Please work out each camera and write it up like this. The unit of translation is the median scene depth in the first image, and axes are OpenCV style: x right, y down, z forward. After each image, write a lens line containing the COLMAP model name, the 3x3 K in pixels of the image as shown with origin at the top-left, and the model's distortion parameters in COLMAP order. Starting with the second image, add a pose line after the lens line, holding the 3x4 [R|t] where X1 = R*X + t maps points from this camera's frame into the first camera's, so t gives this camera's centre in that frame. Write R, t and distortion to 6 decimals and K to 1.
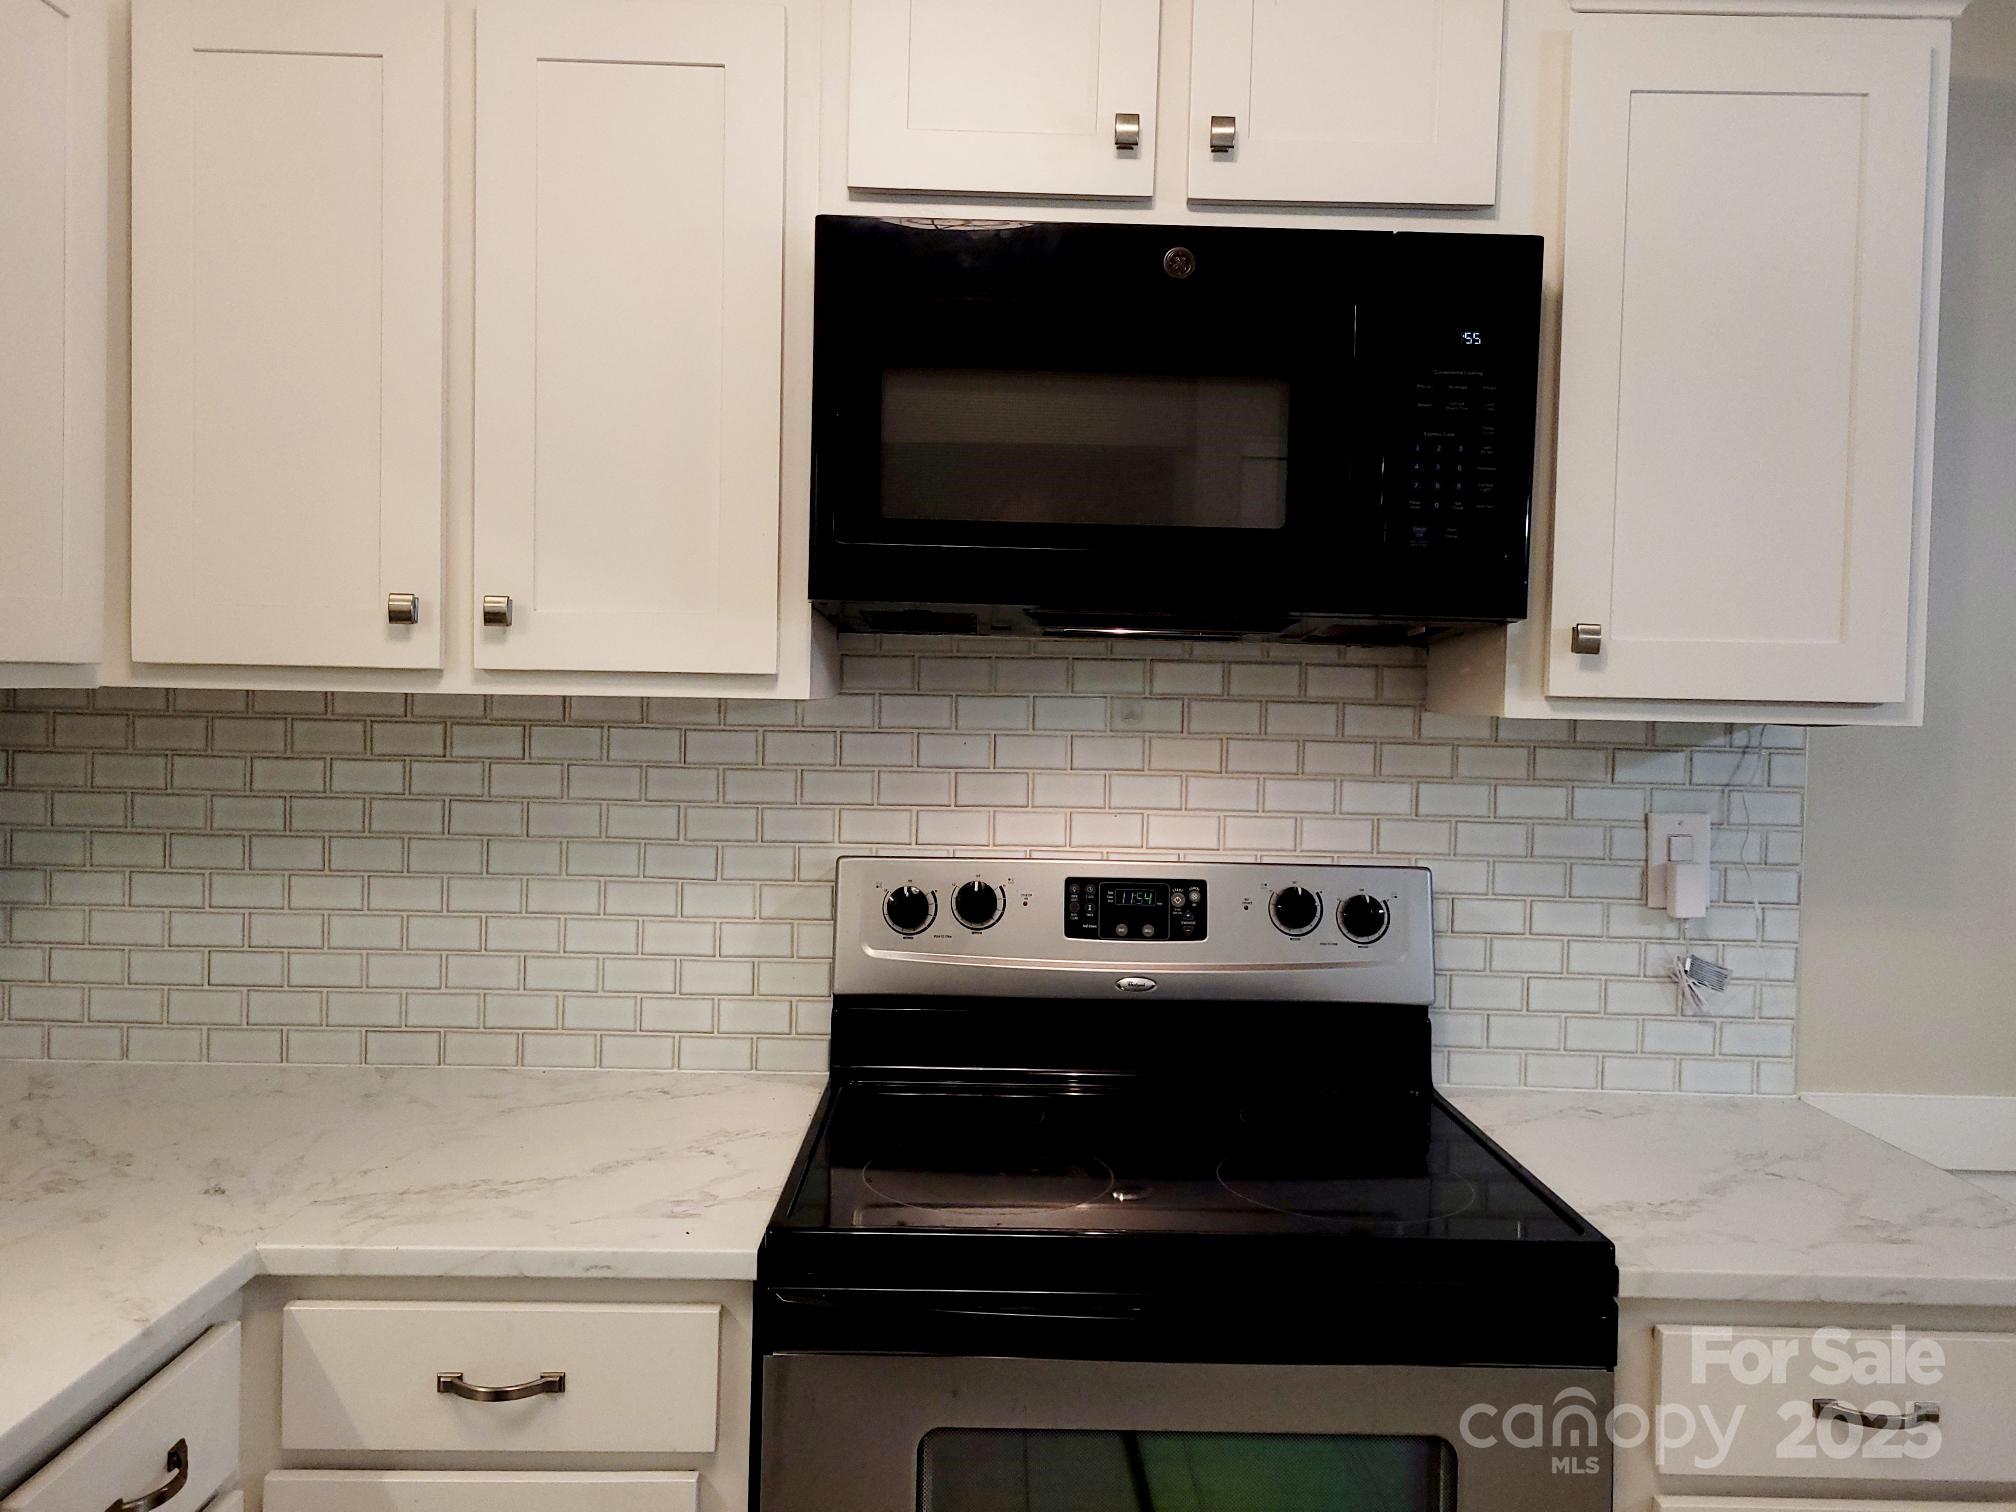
lens RADIAL K [[1528.8, 0, 1006.1], [0, 1528.8, 738.8], [0, 0, 1]] dist [0.030994, -0.001710]
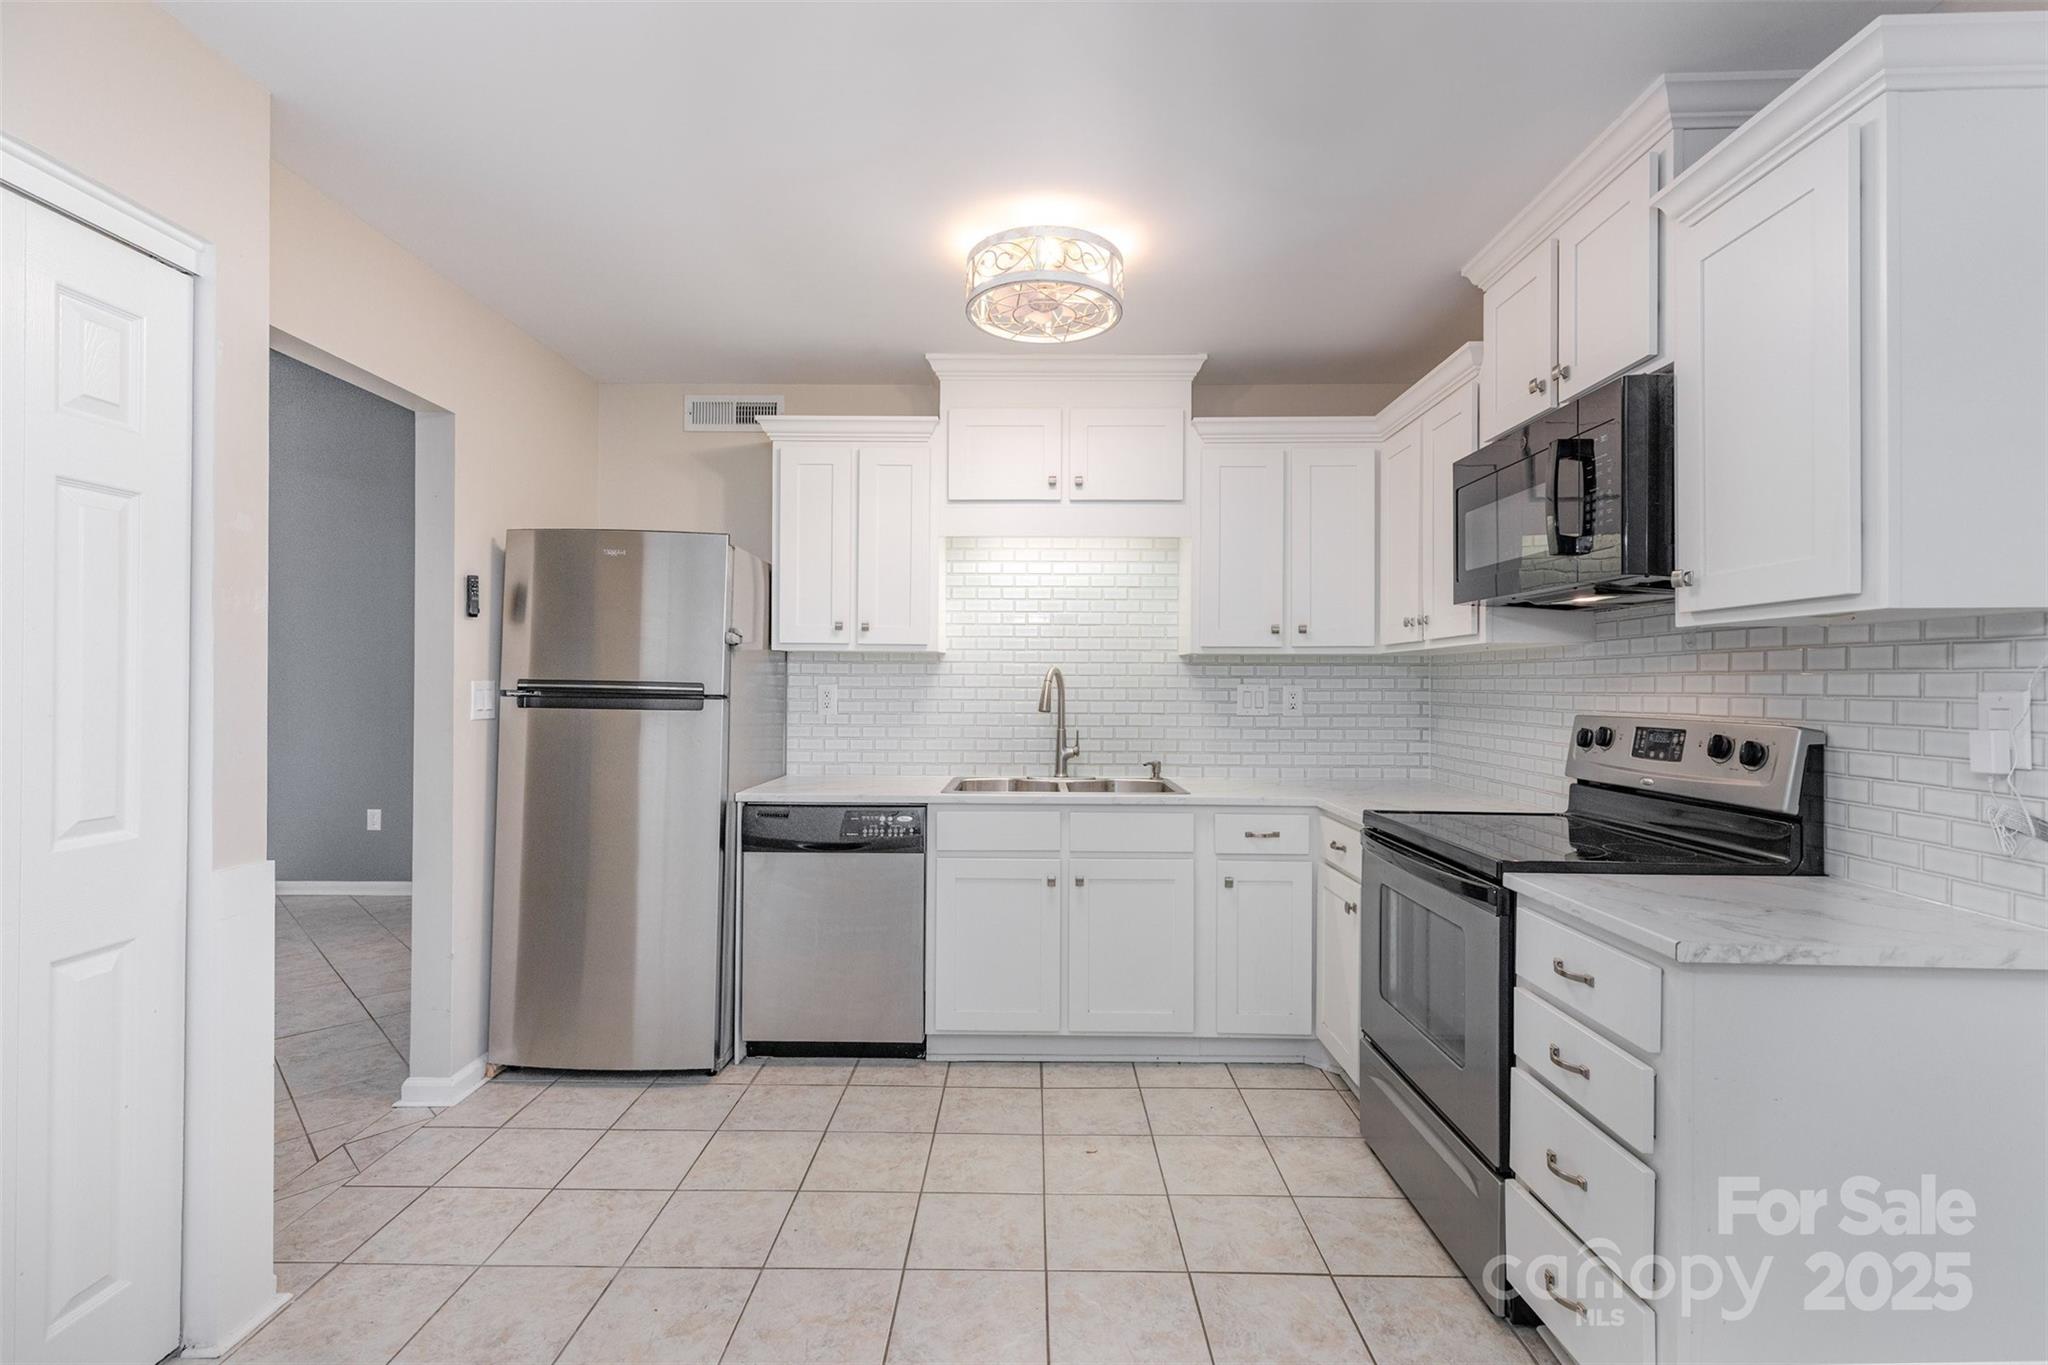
lens RADIAL K [[938.4, 0, 1010.5], [0, 938.4, 676.8], [0, 0, 1]] dist [0.012768, -0.001522]
pose [[-0.038582, -0.030622, -0.998786, 1.264003], [-0.036439, 0.998909, -0.029218, 0.090729], [0.998591, 0.035267, -0.039656, 0.241423]]
